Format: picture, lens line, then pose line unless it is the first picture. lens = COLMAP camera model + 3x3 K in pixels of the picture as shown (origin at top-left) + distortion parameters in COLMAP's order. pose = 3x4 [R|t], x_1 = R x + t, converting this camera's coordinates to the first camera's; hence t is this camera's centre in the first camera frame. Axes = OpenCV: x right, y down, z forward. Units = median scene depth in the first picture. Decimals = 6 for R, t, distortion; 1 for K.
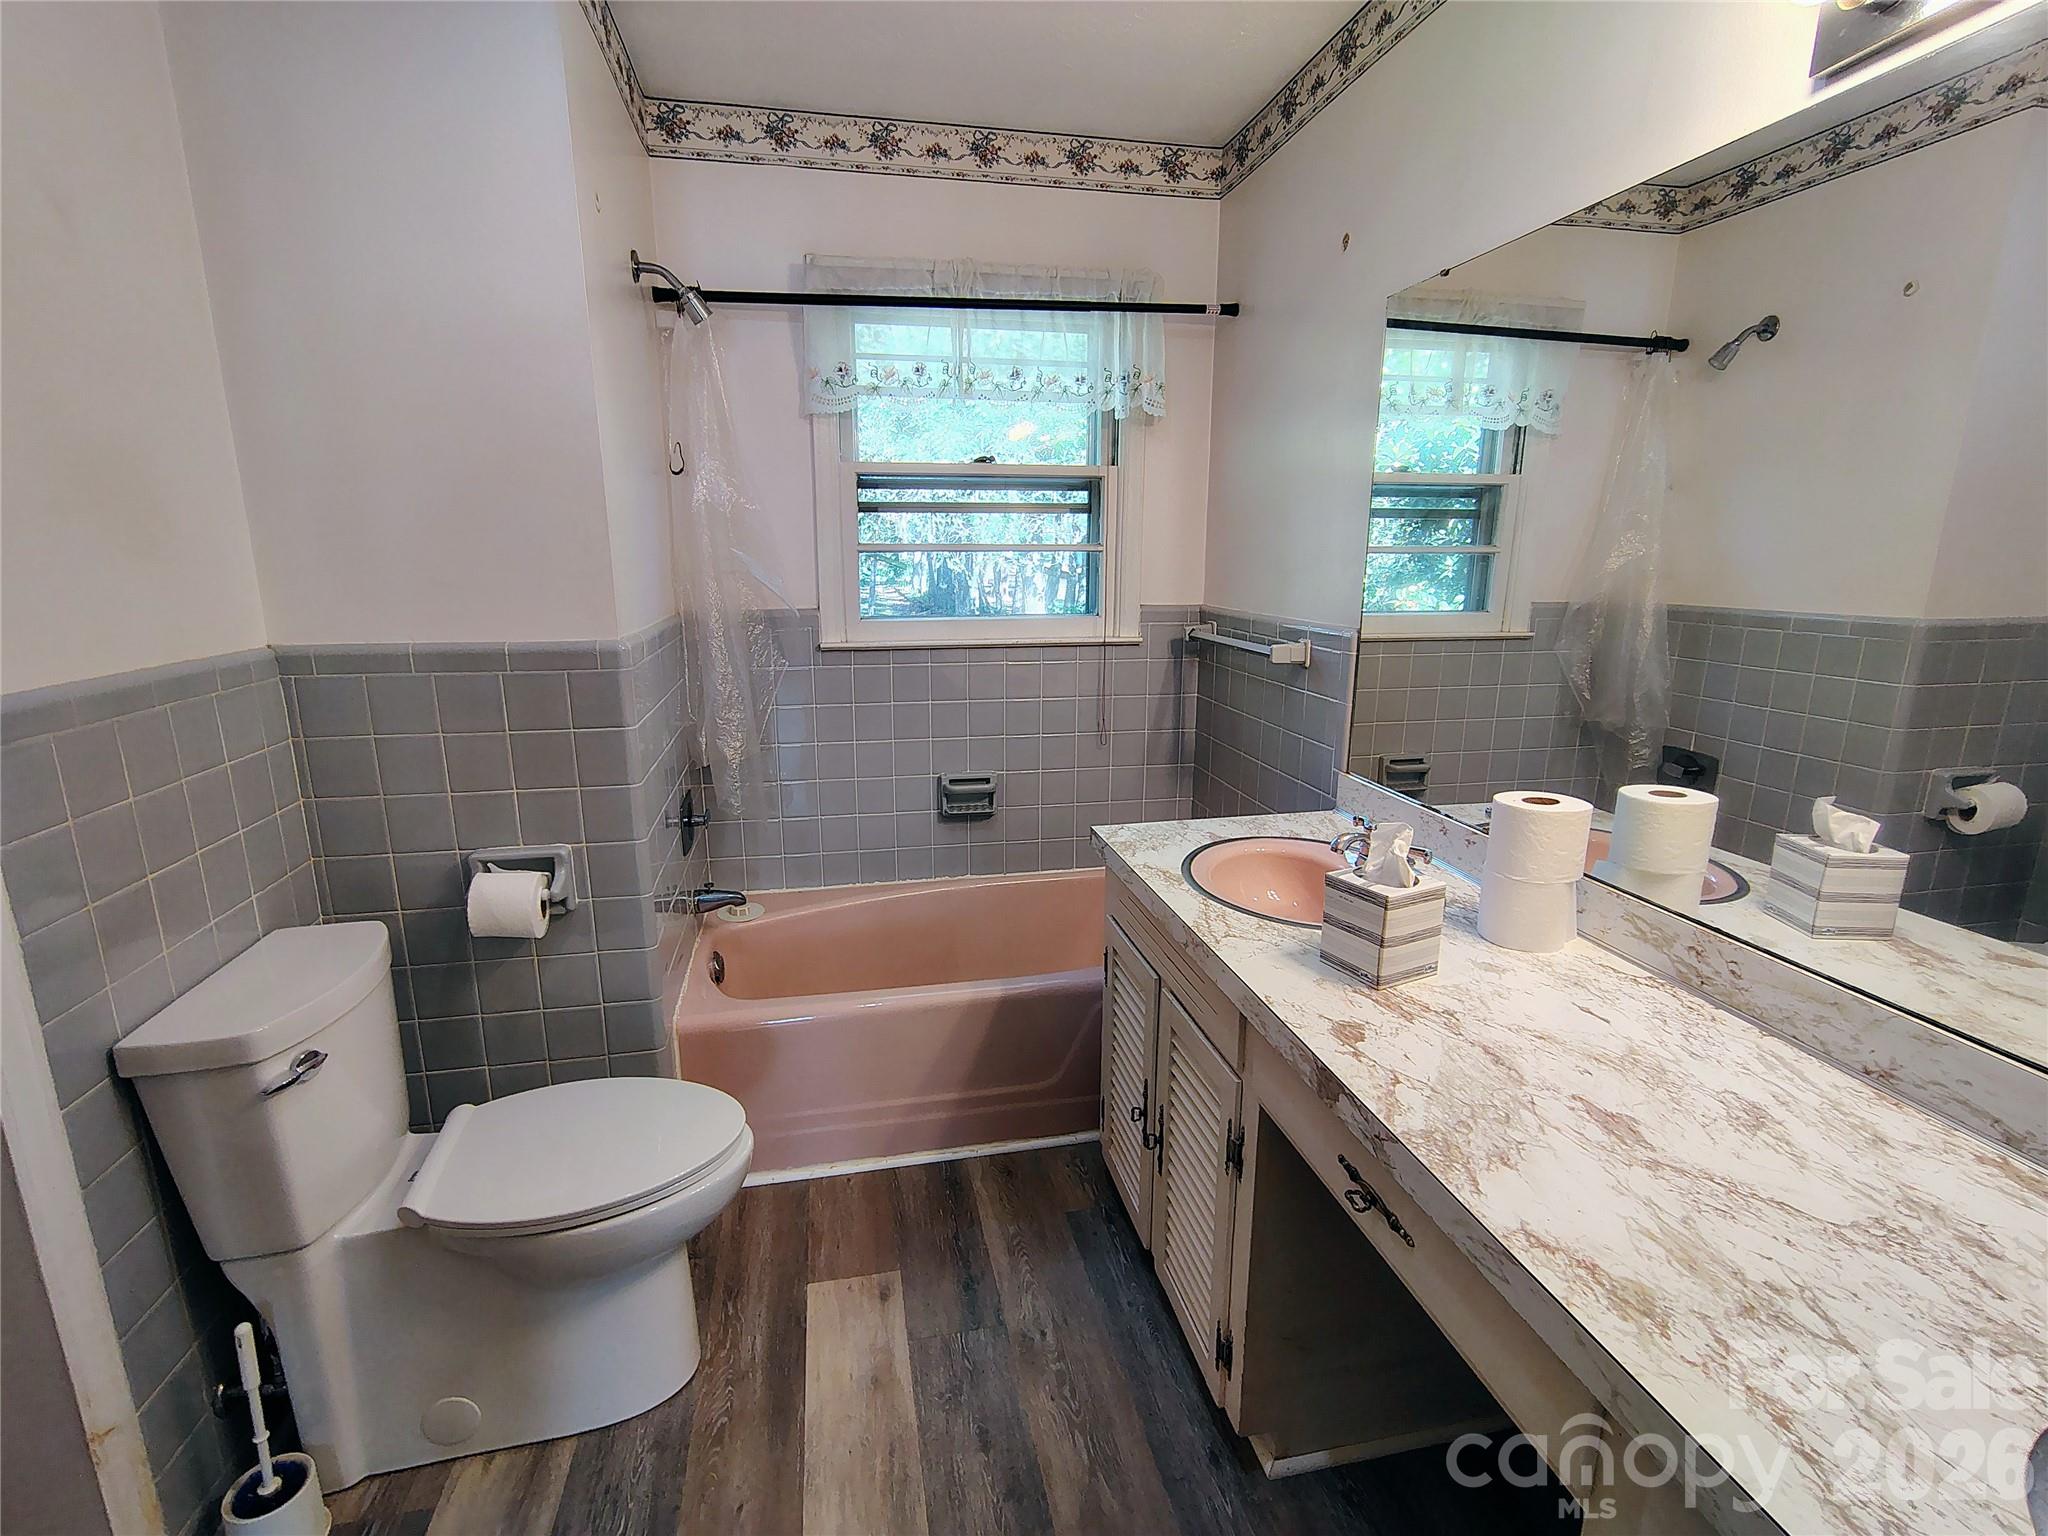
lens RADIAL K [[955.2, 0, 1021.5], [0, 955.2, 769.9], [0, 0, 1]] dist [0.001185, -0.000439]
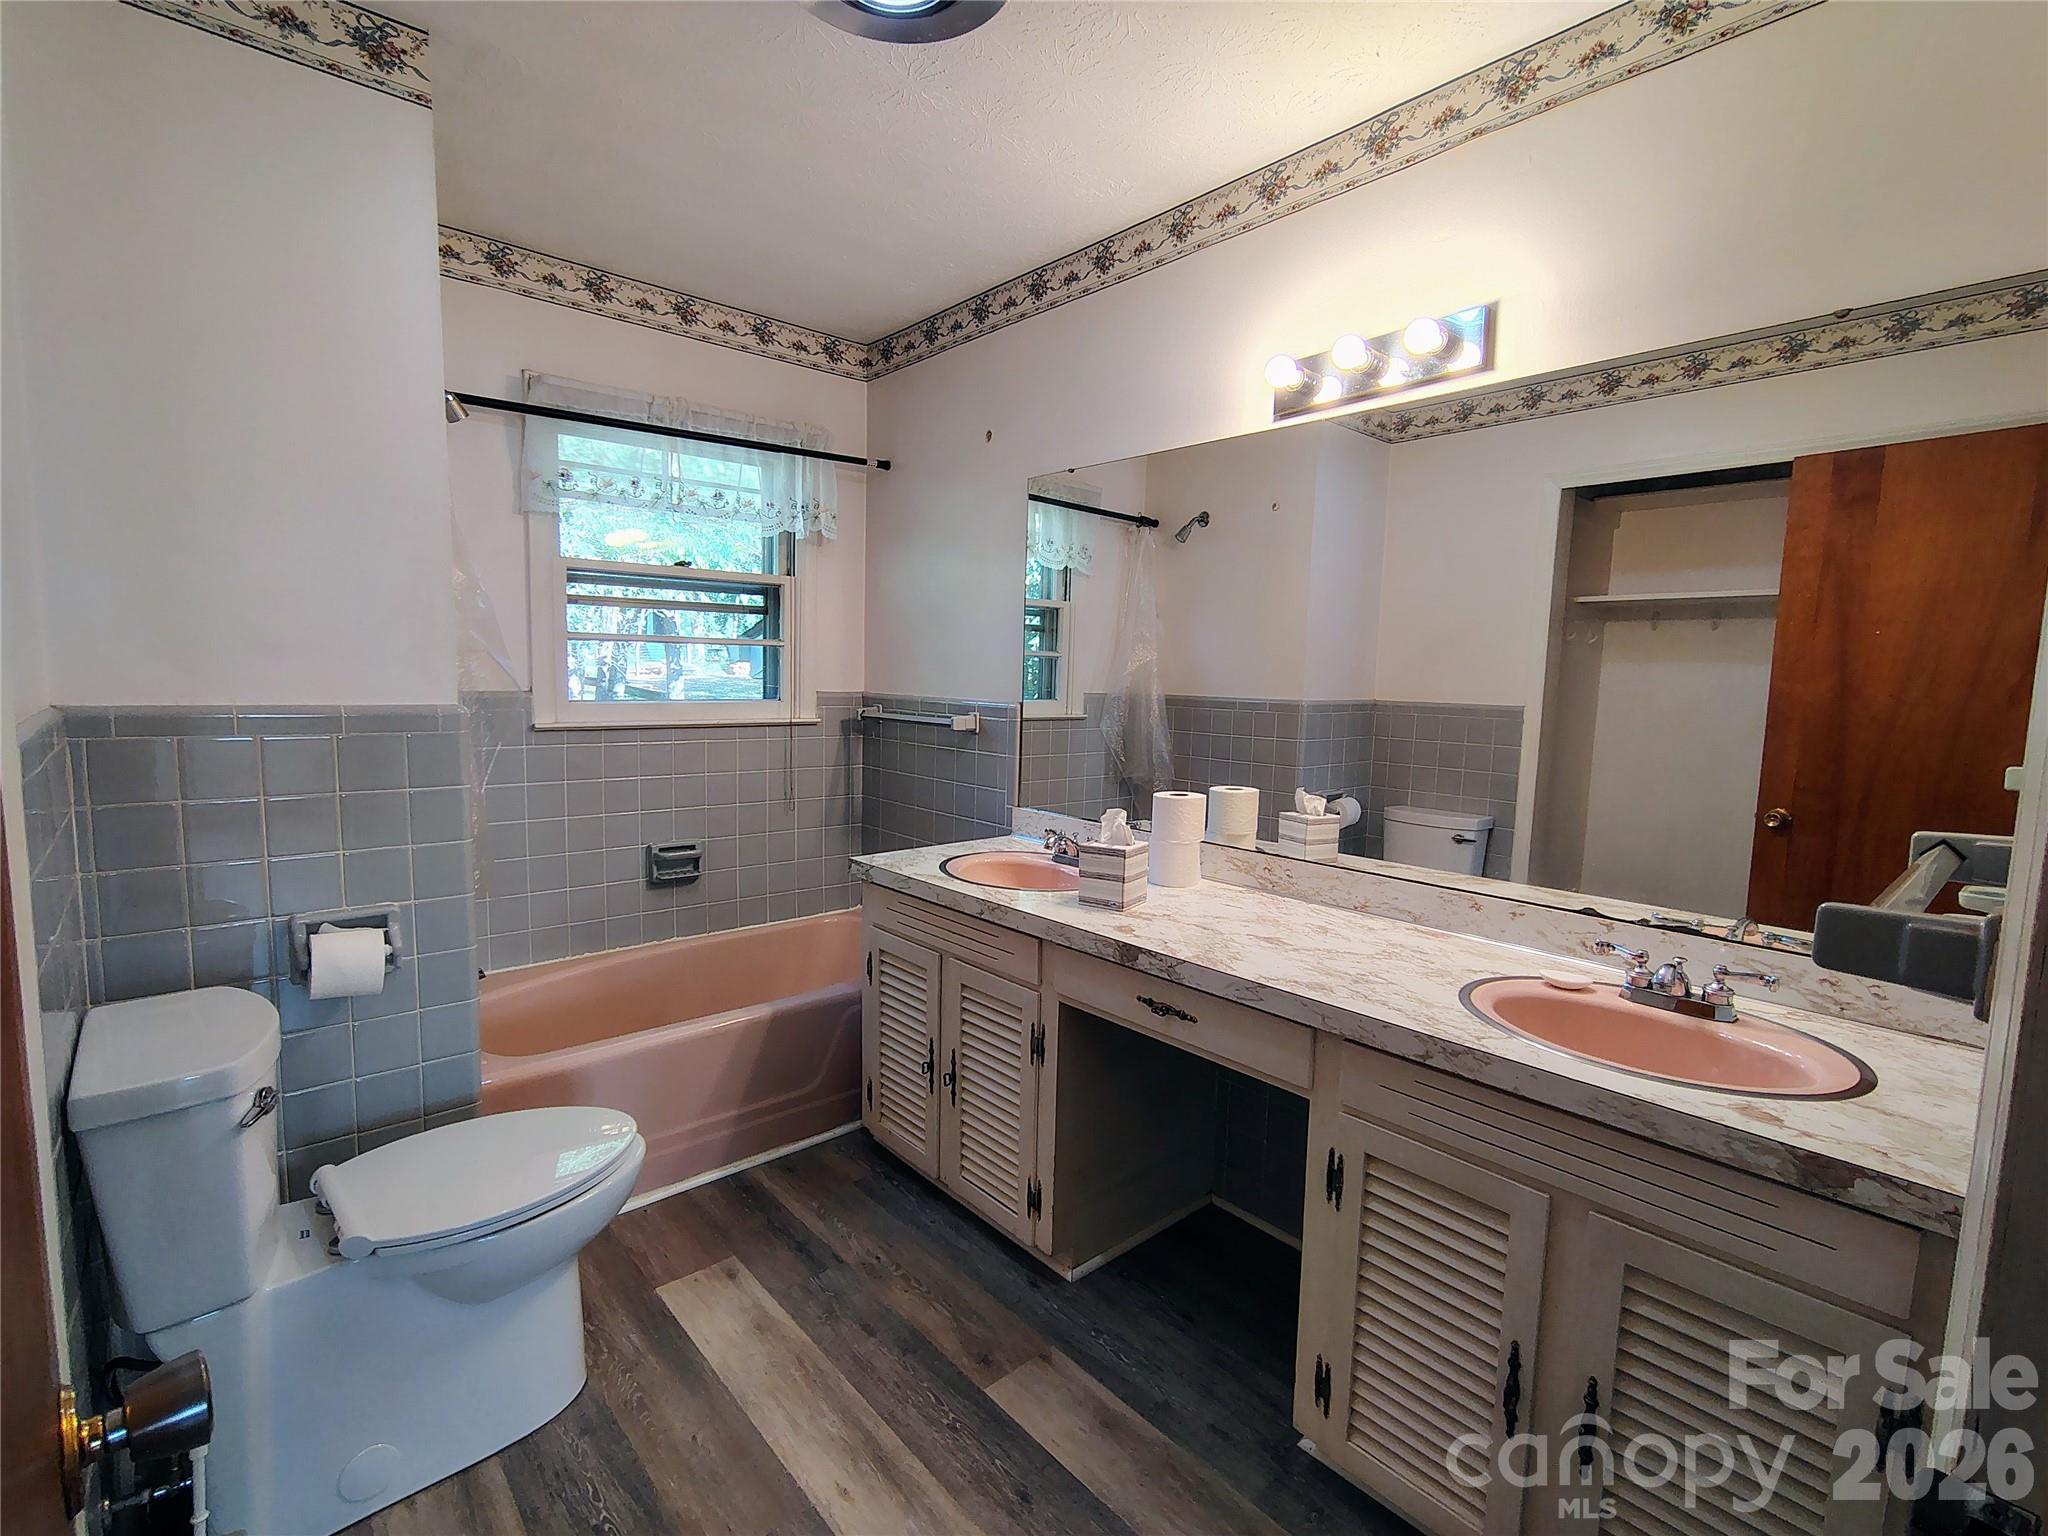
lens RADIAL K [[955.2, 0, 1025.2], [0, 955.2, 767.8], [0, 0, 1]] dist [0.001185, -0.000439]
pose [[0.867487, -0.031544, 0.496459, -0.316091], [0.089091, 0.991704, -0.092662, 0.072234], [-0.489417, 0.124613, 0.863101, -0.187108]]
